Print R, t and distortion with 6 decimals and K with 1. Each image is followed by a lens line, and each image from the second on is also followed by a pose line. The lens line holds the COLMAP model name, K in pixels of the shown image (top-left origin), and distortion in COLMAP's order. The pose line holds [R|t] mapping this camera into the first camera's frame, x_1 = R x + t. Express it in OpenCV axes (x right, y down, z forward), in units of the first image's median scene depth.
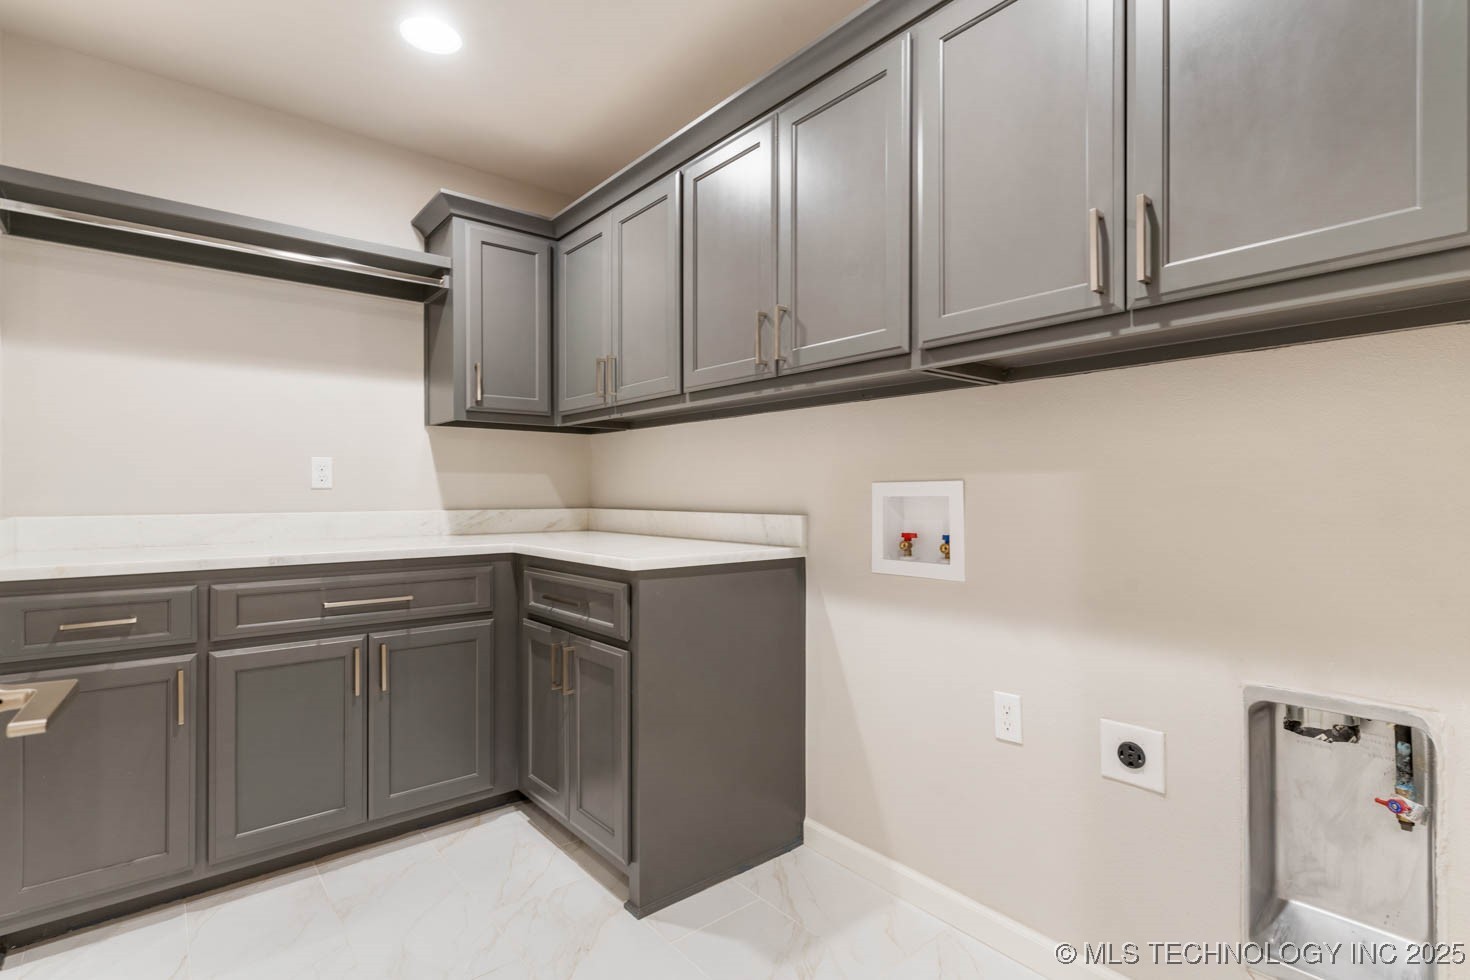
lens RADIAL K [[701.4, 0, 733.7], [0, 701.4, 492.8], [0, 0, 1]] dist [0.005214, -0.001954]
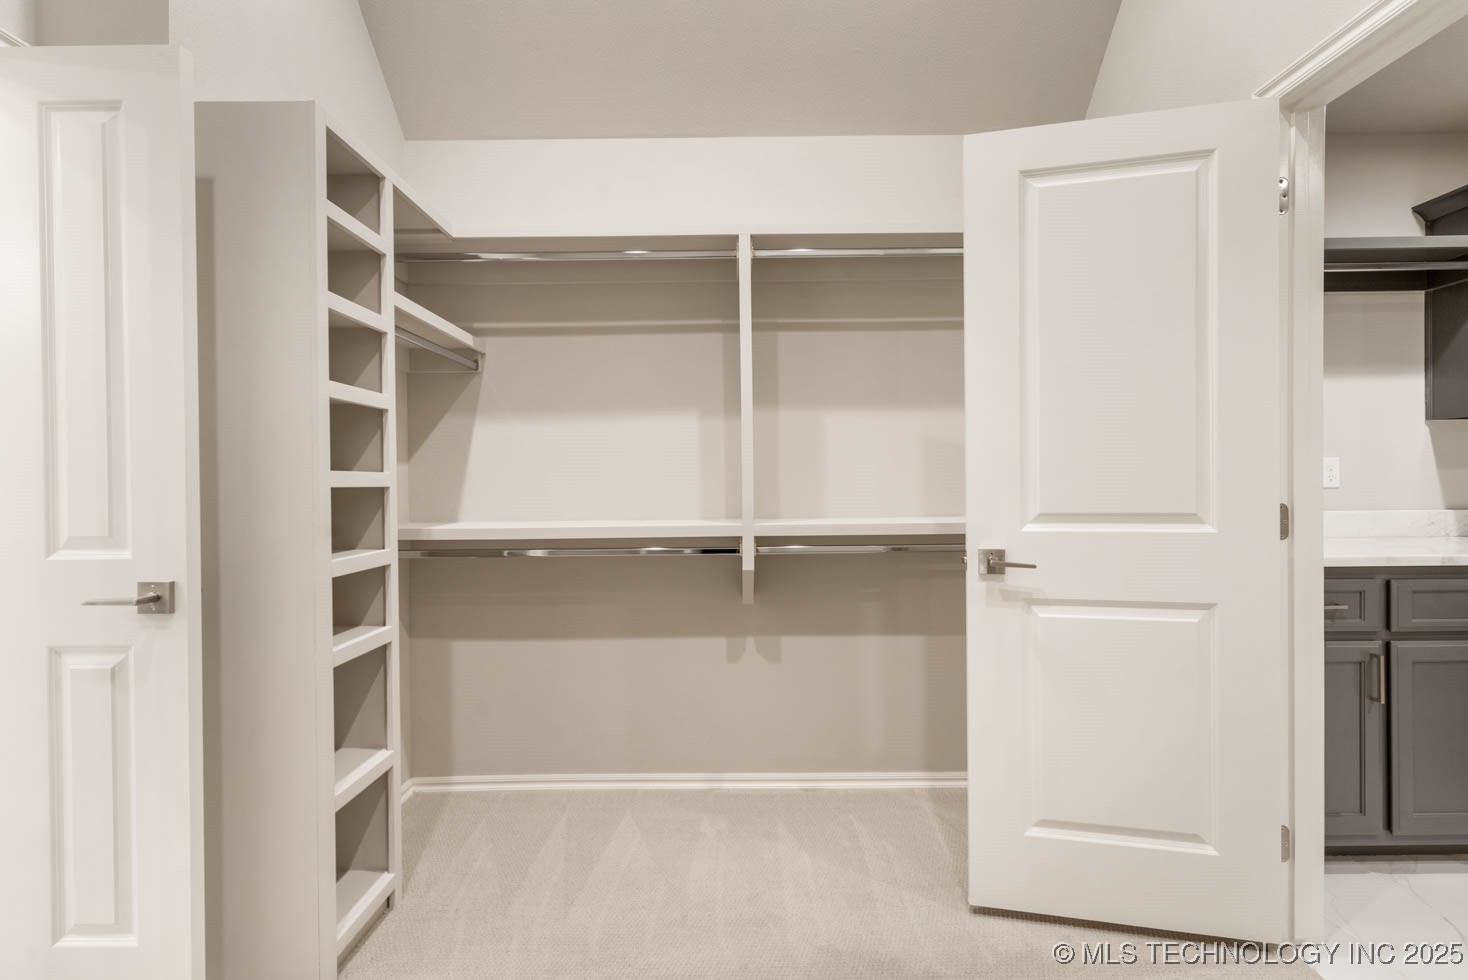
lens RADIAL K [[700.4, 0, 740.2], [0, 700.4, 487.9], [0, 0, 1]] dist [0.005214, -0.001954]
pose [[0.772949, -0.005234, -0.634446, -0.597901], [0.010772, 0.999930, 0.004876, -0.020559], [0.634376, -0.010603, 0.772952, -0.348087]]
